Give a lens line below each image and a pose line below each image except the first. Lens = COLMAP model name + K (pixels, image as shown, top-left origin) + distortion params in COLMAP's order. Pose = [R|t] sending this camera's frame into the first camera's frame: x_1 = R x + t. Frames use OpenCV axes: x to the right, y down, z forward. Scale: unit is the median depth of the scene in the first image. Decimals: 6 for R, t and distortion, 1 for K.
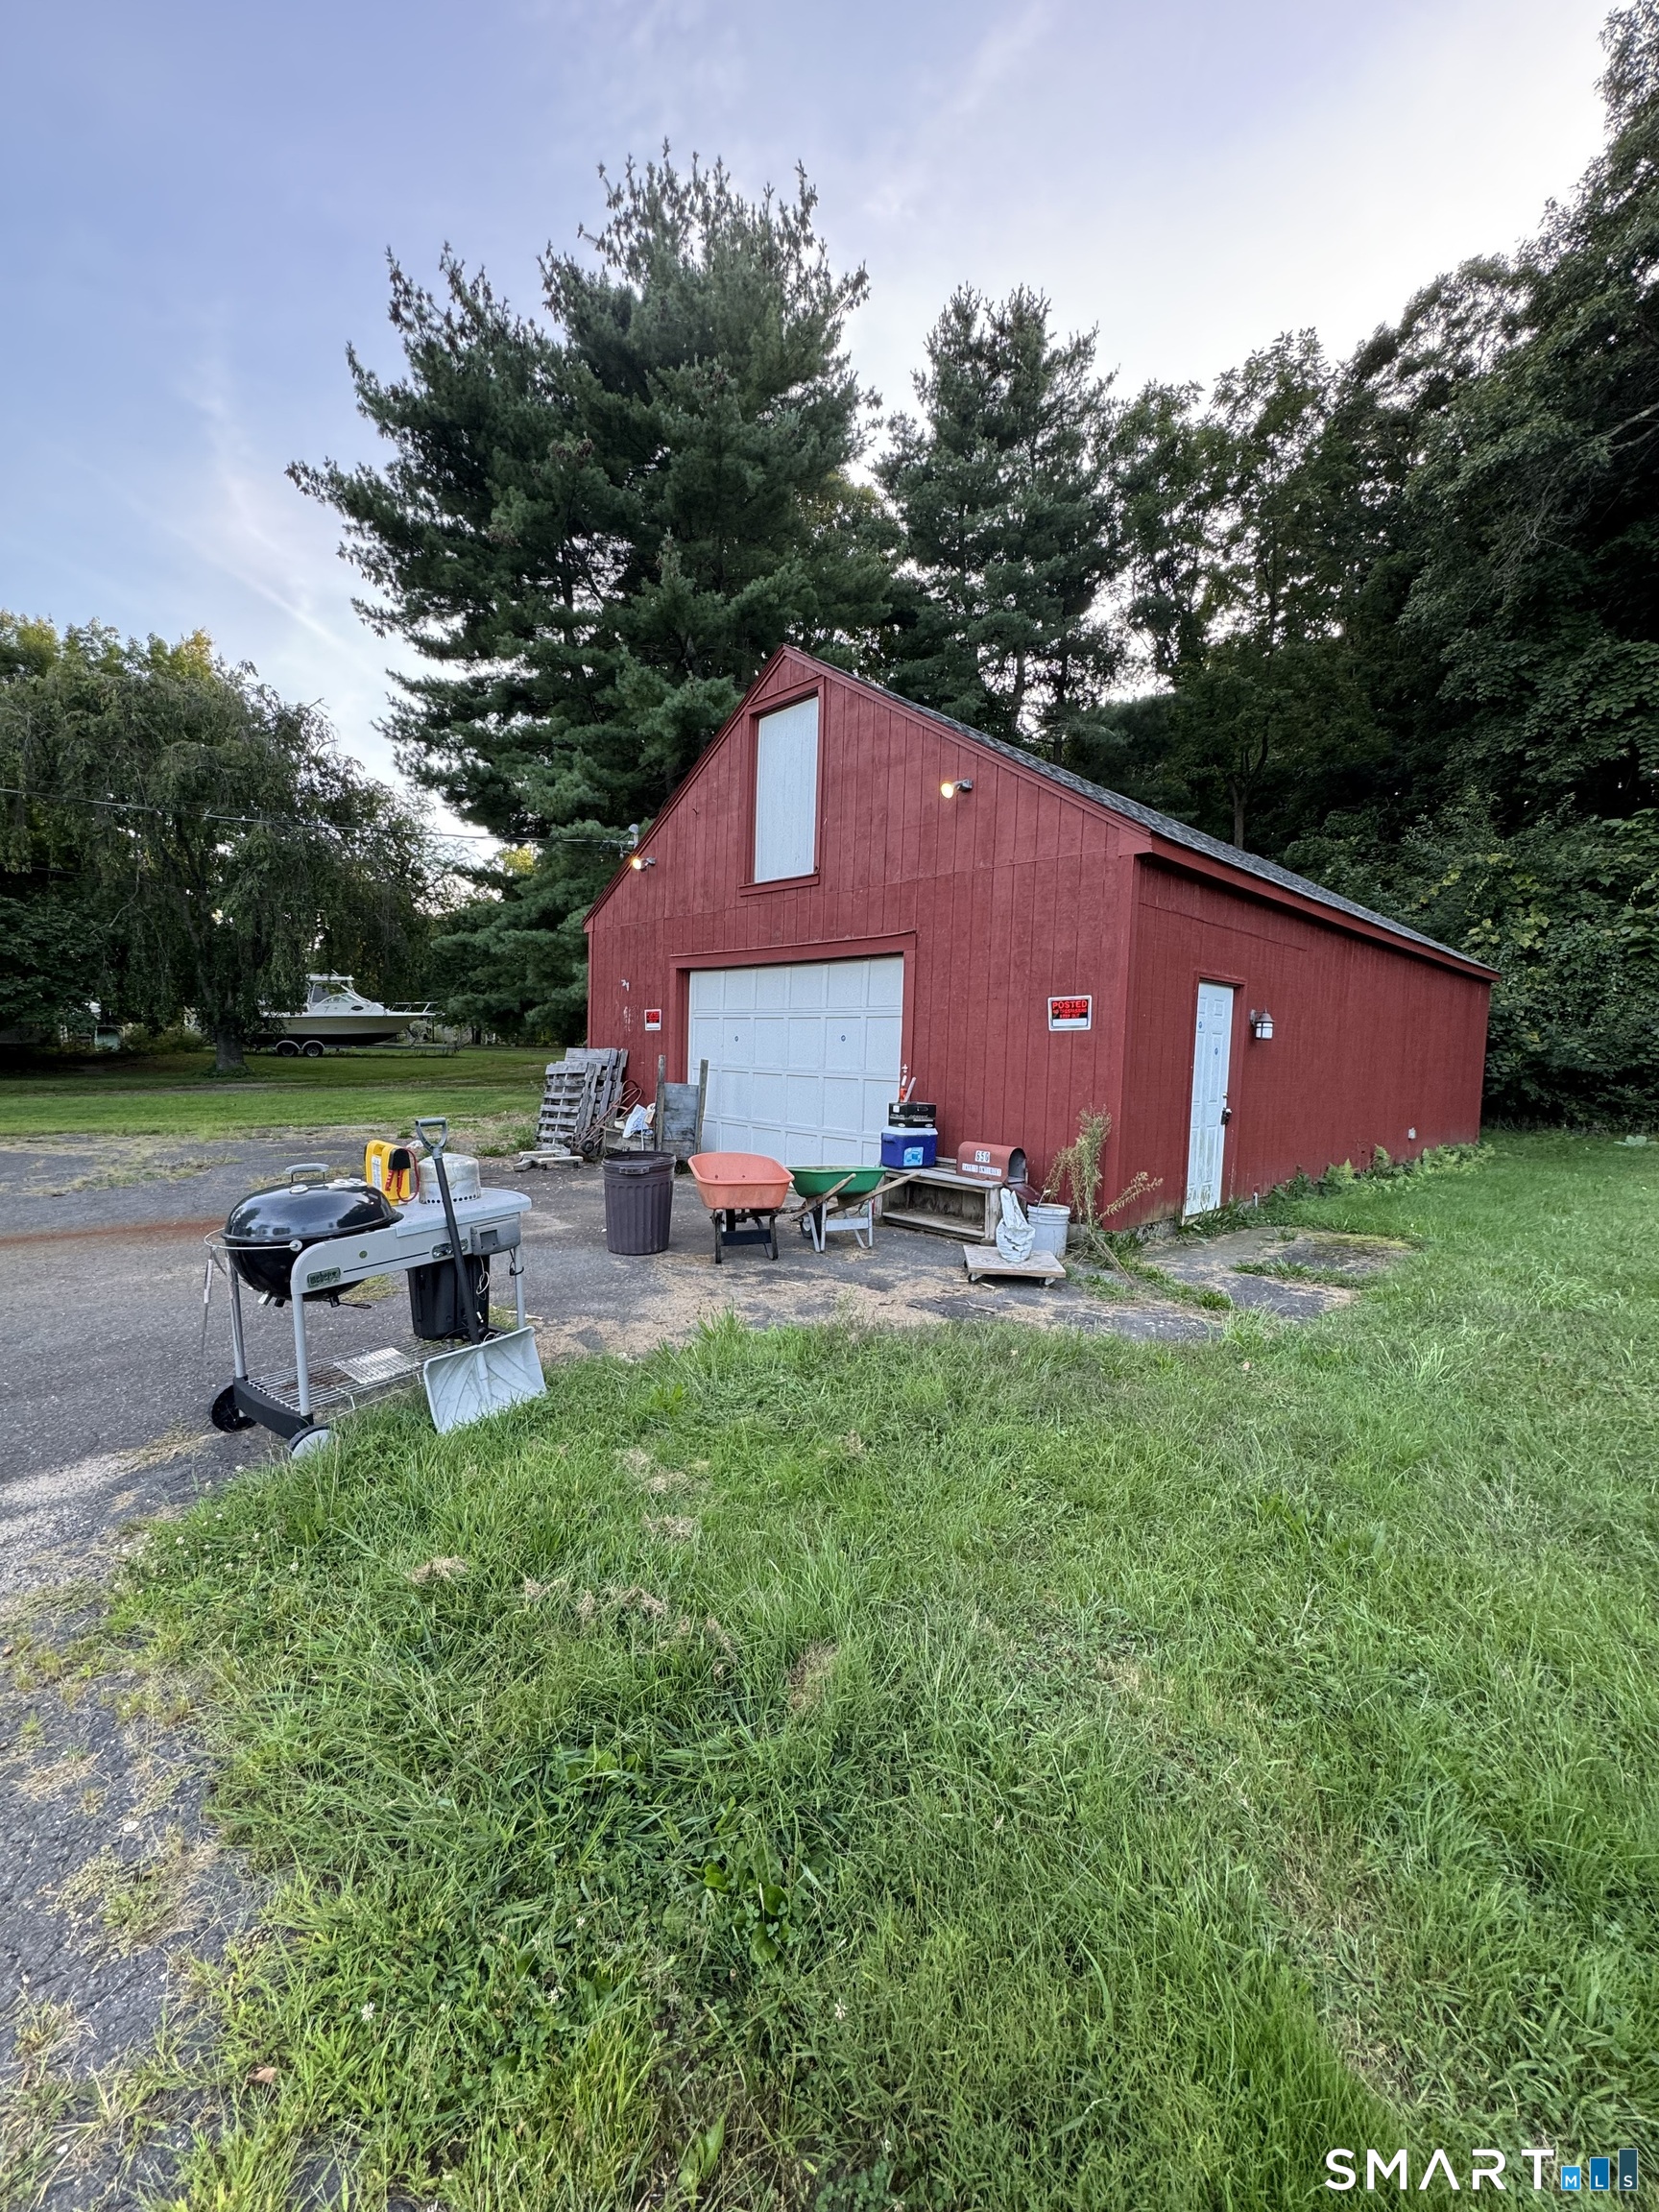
lens RADIAL K [[893.3, 0, 832.4], [0, 893.3, 1101.6], [0, 0, 1]] dist [0.000011, 0.000347]
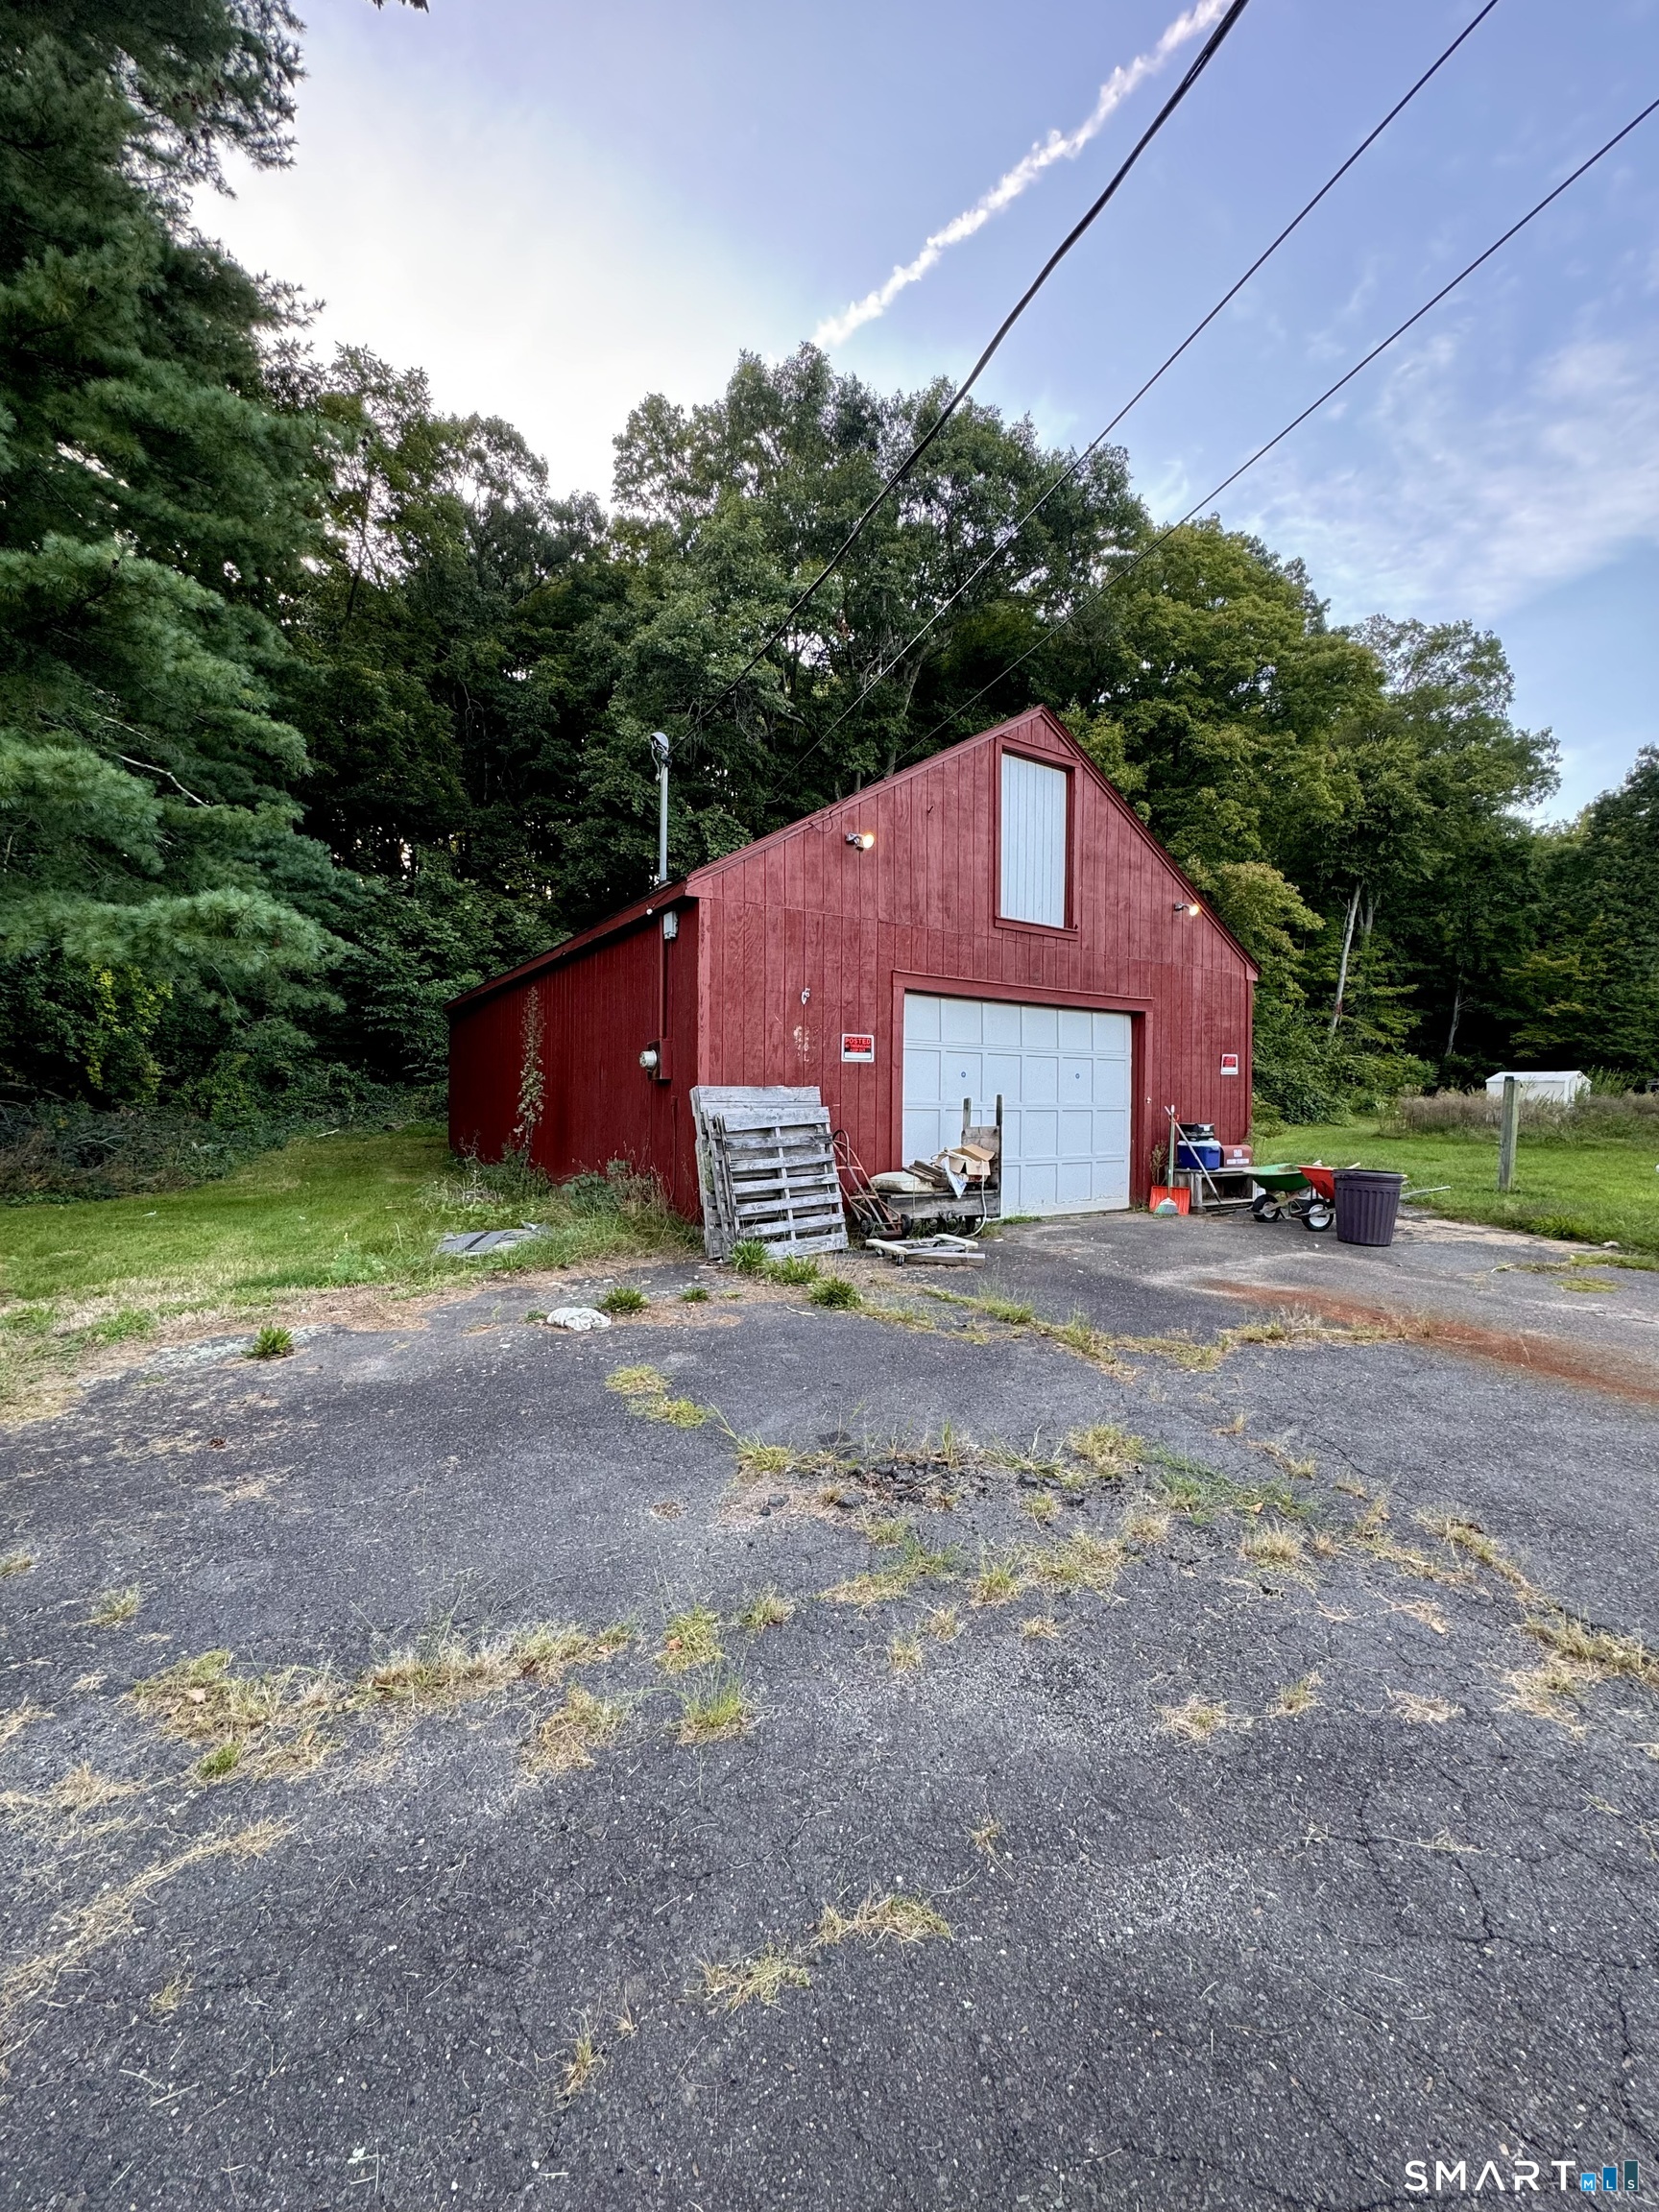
lens RADIAL K [[893.3, 0, 832.4], [0, 893.3, 1101.6], [0, 0, 1]] dist [0.000011, 0.000347]
pose [[0.175707, -0.037289, 0.983736, -1.084778], [0.046284, 0.998490, 0.029581, -0.079150], [-0.983354, 0.040333, 0.177167, 1.010579]]
